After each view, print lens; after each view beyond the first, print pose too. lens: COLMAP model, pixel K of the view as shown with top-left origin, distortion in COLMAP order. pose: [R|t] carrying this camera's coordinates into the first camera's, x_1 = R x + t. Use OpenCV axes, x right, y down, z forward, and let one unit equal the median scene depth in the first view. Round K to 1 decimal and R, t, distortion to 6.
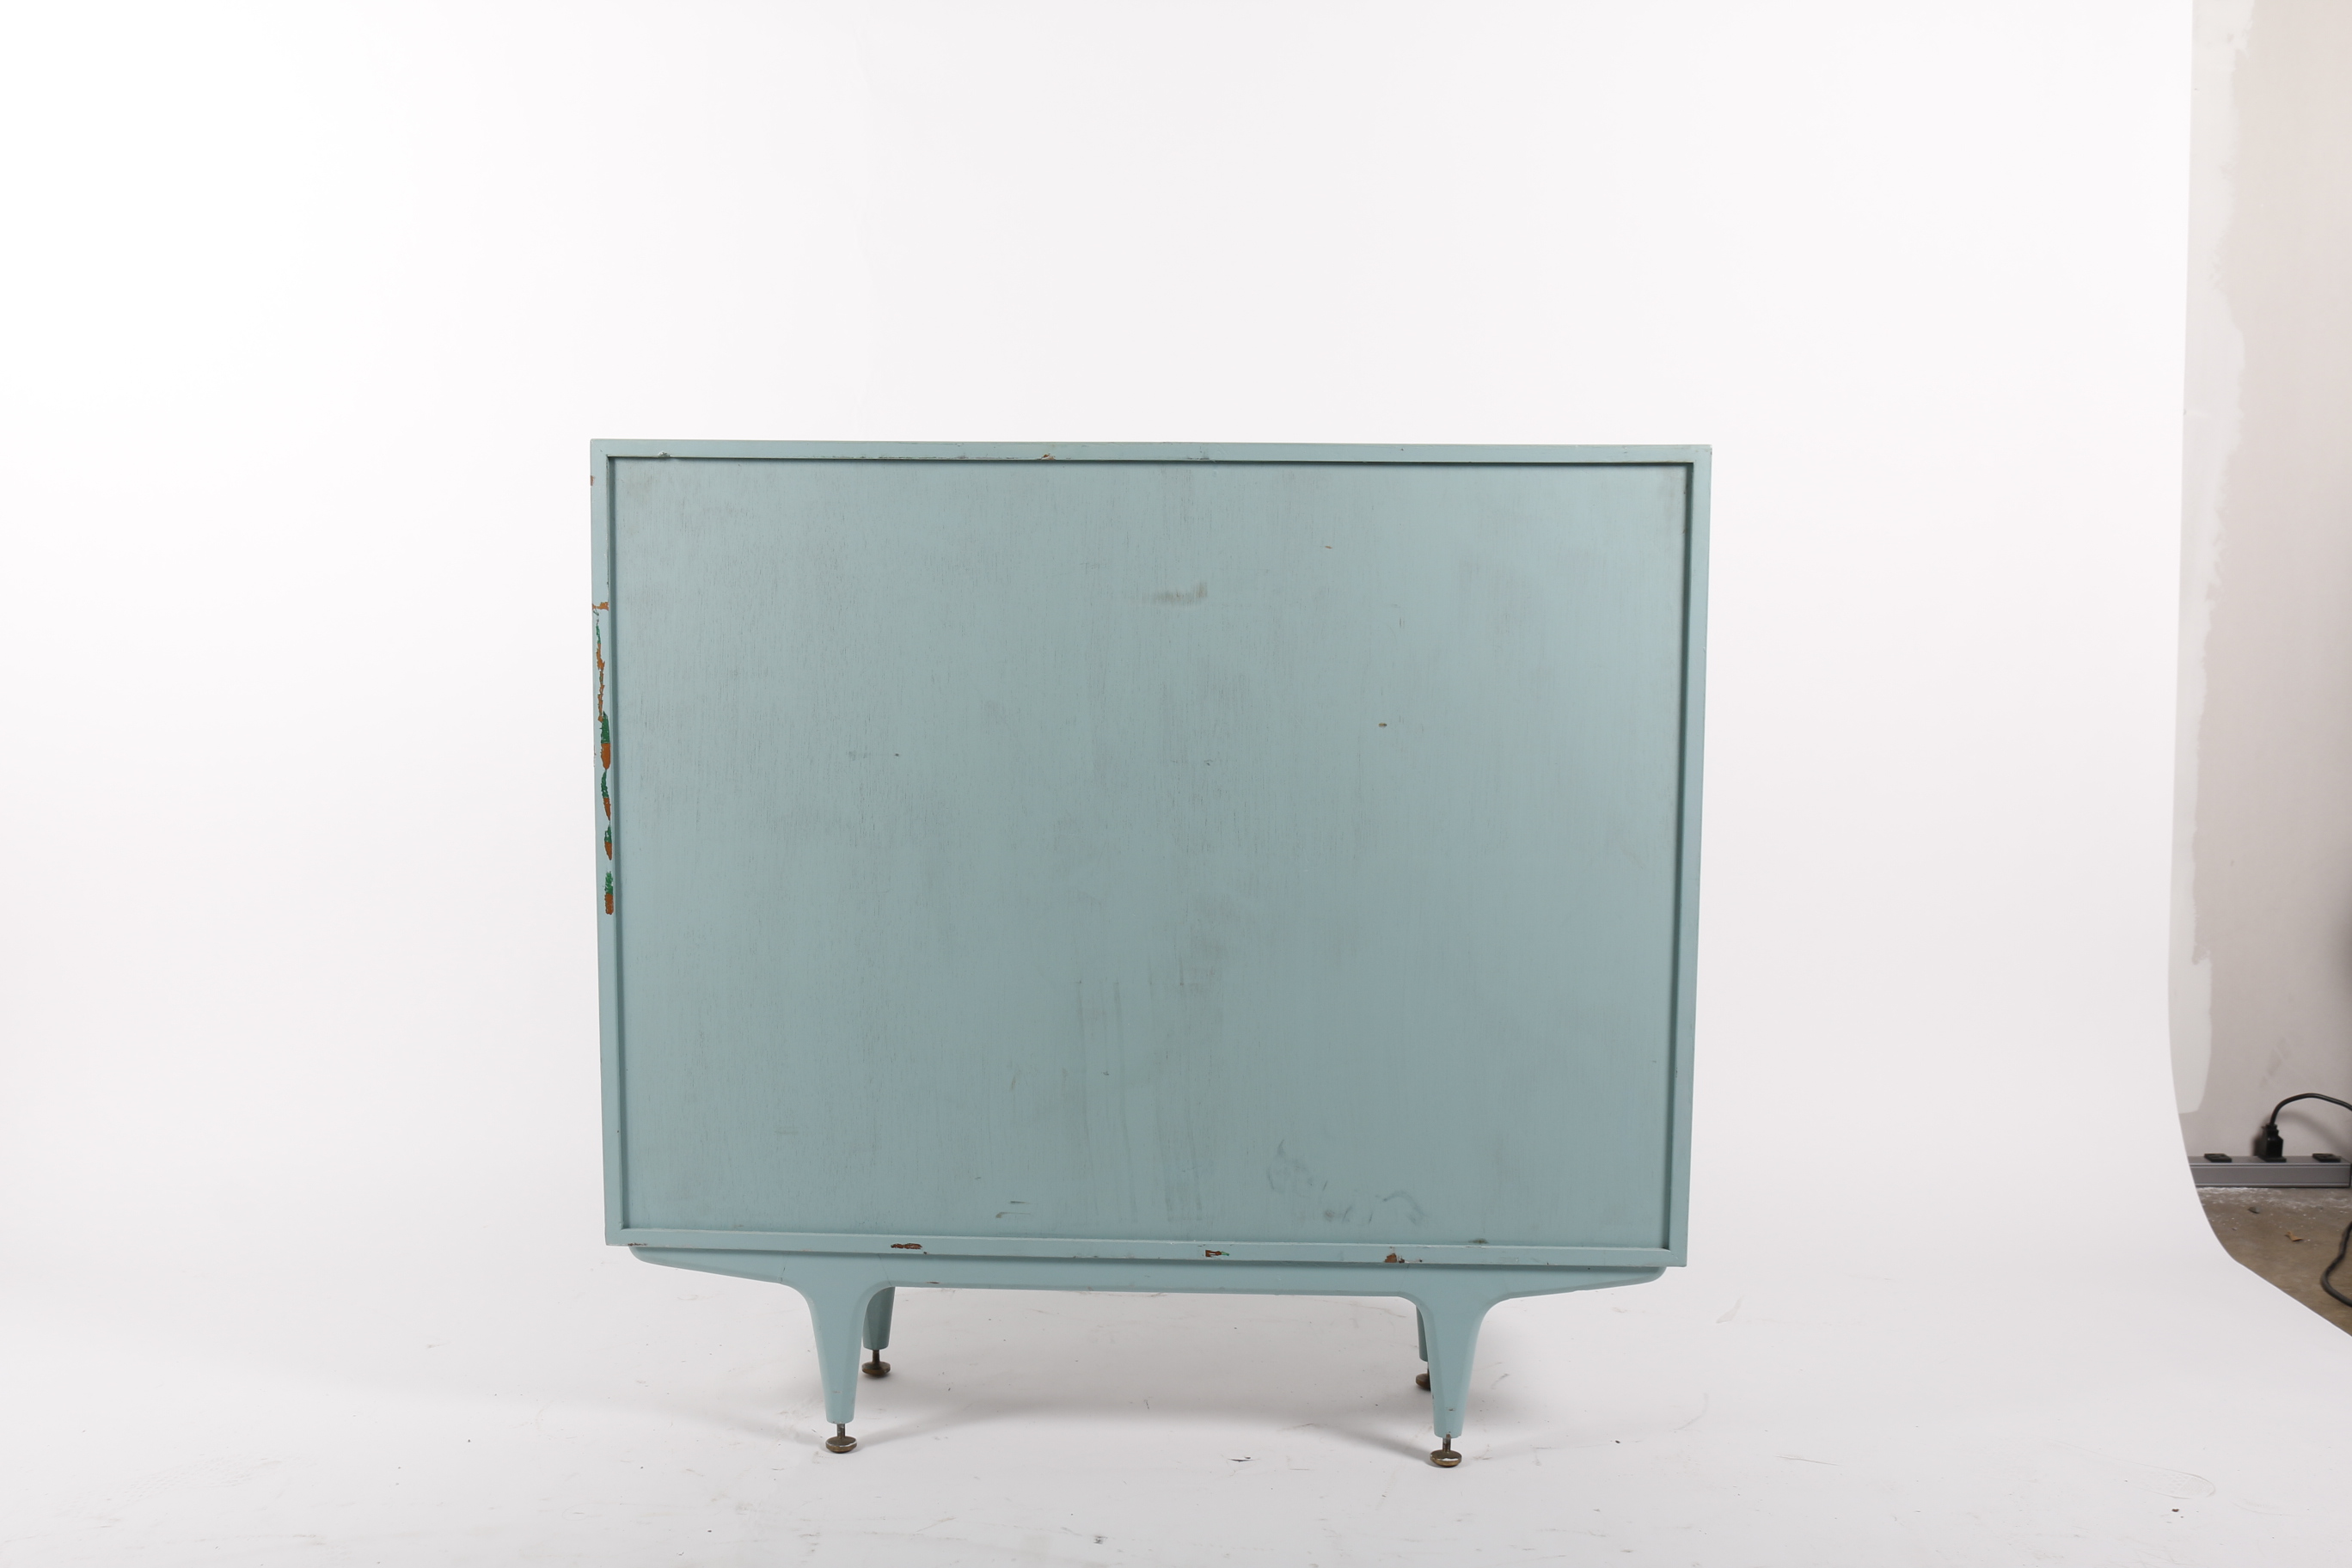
lens RADIAL K [[2638.7, 0, 1176.0], [0, 2638.7, 784.0], [0, 0, 1]] dist [-0.105817, 0.003447]
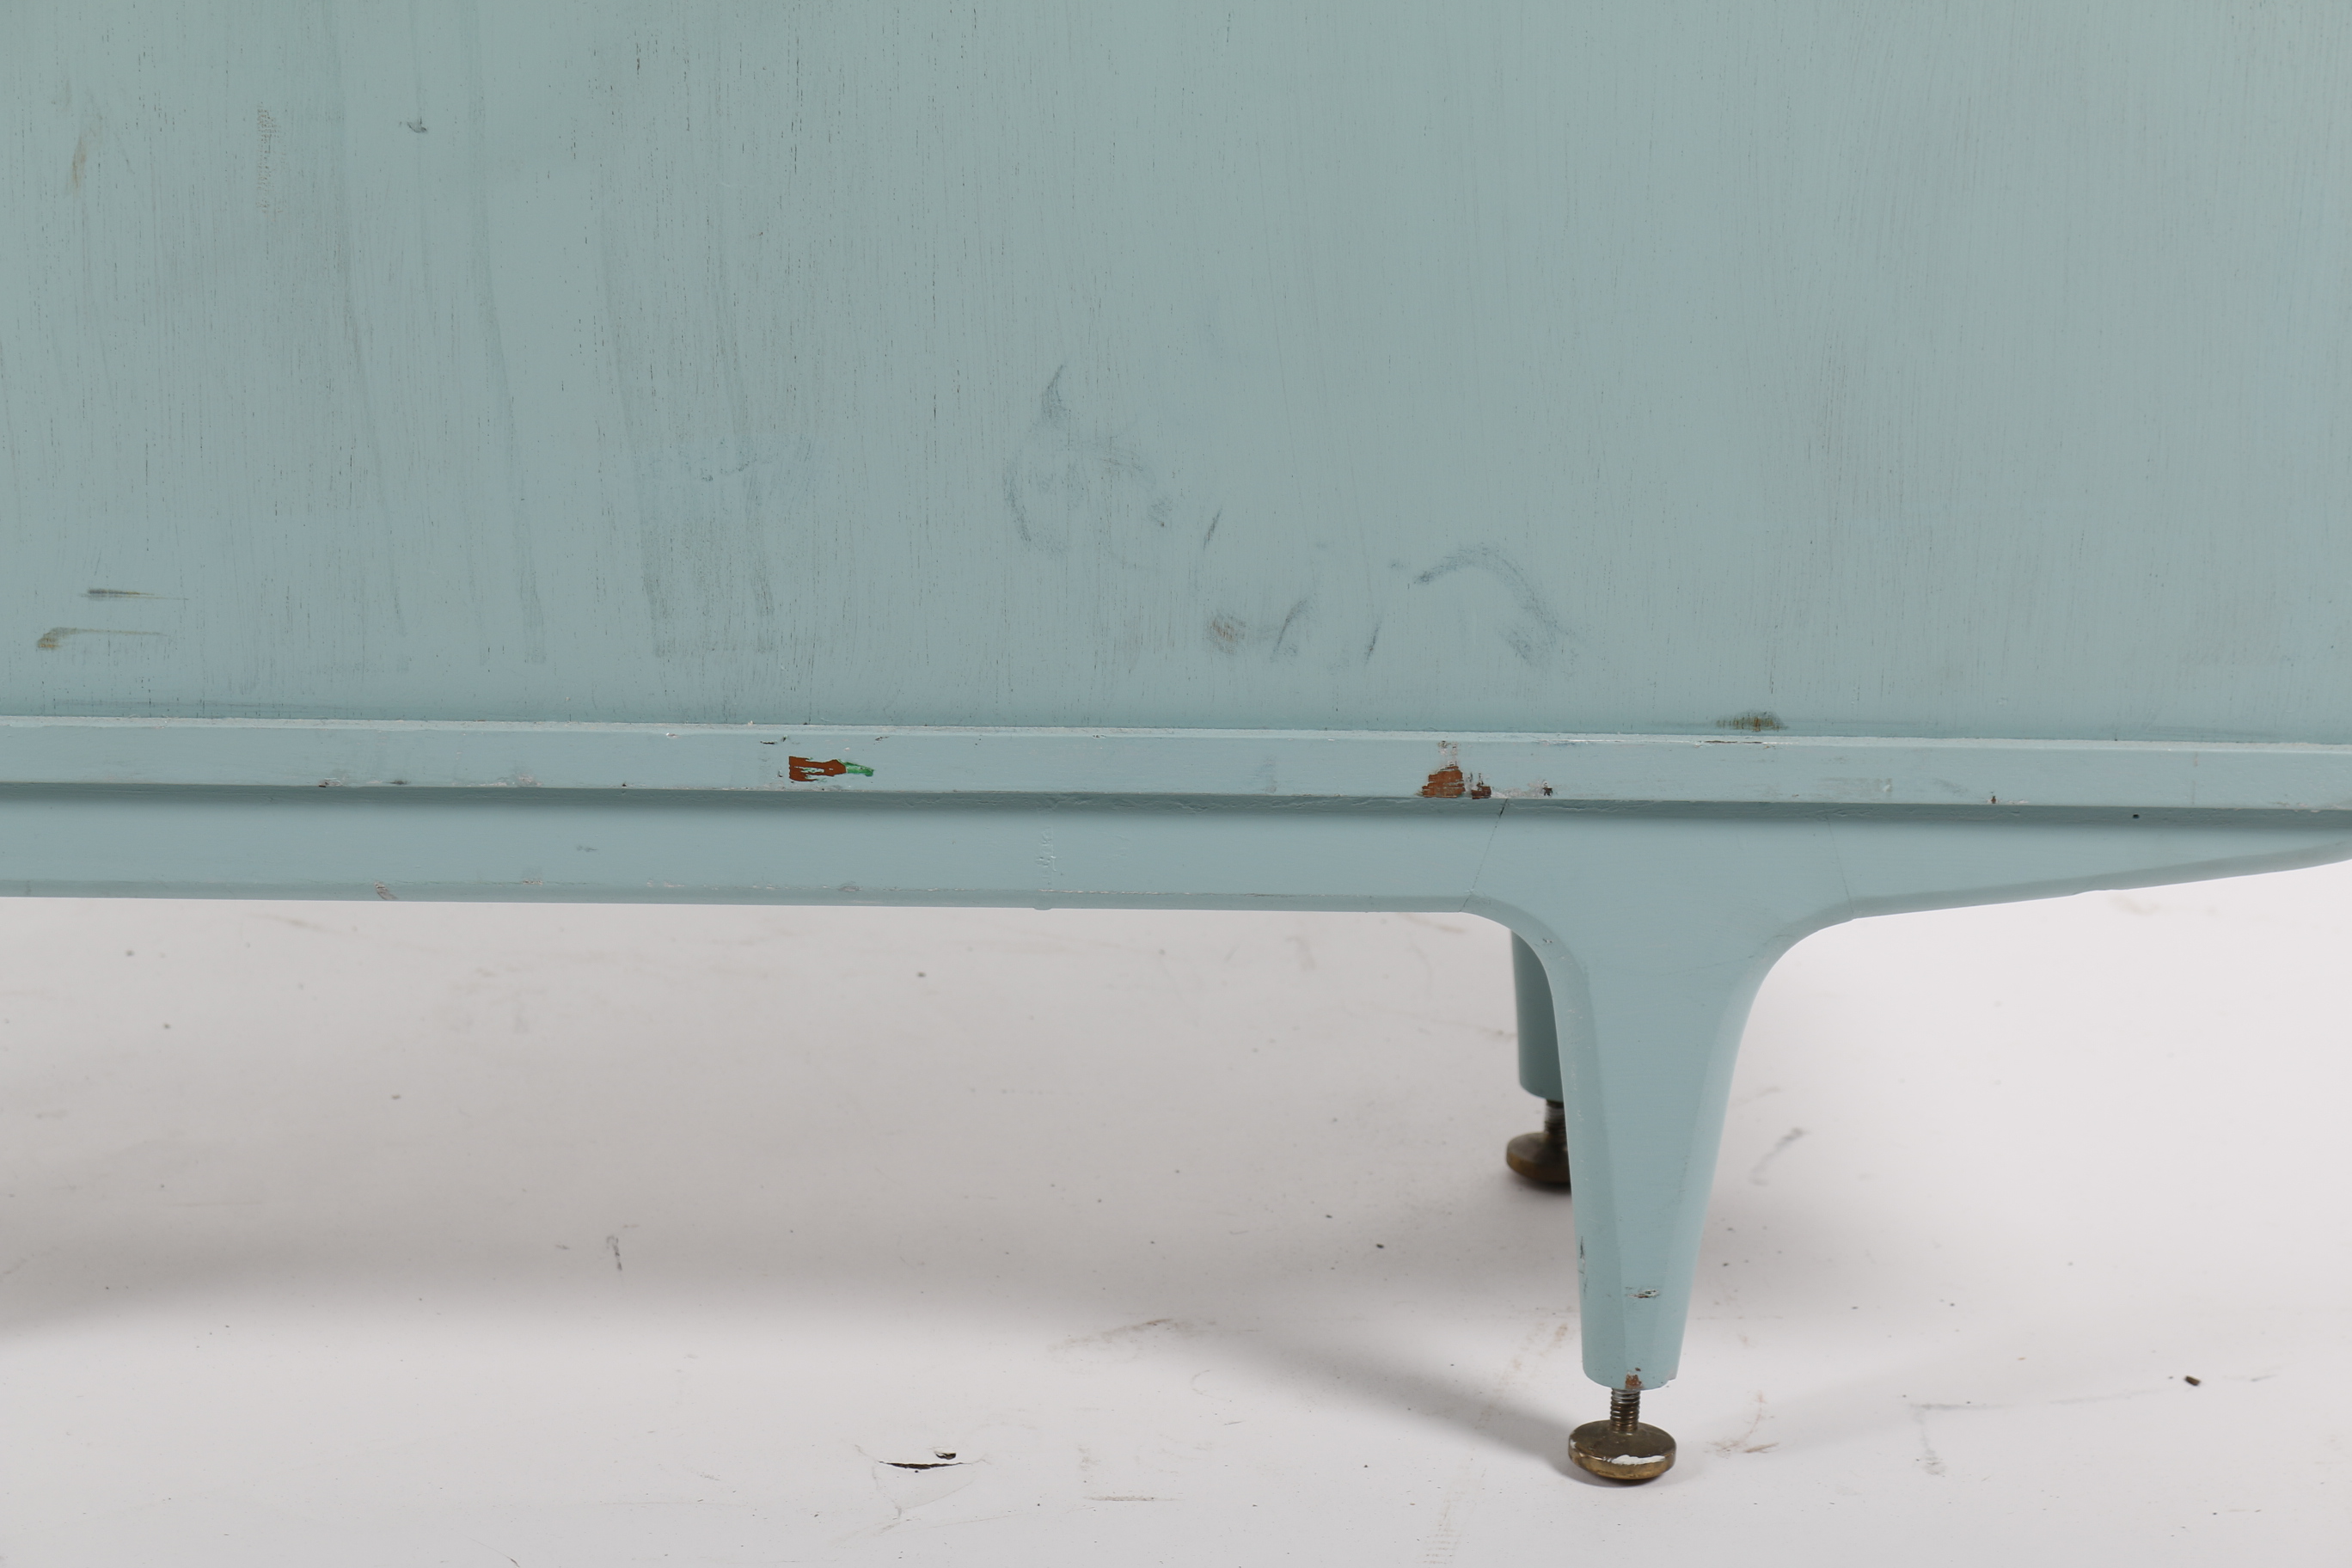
lens RADIAL K [[5612.6, 0, 1176.0], [0, 5612.6, 784.0], [0, 0, 1]] dist [0.012465, 0.254537]
pose [[0.998743, -0.007333, 0.049588, 0.022789], [-0.002574, 0.980433, 0.196837, 0.061140], [-0.050061, -0.196717, 0.979181, 0.405921]]
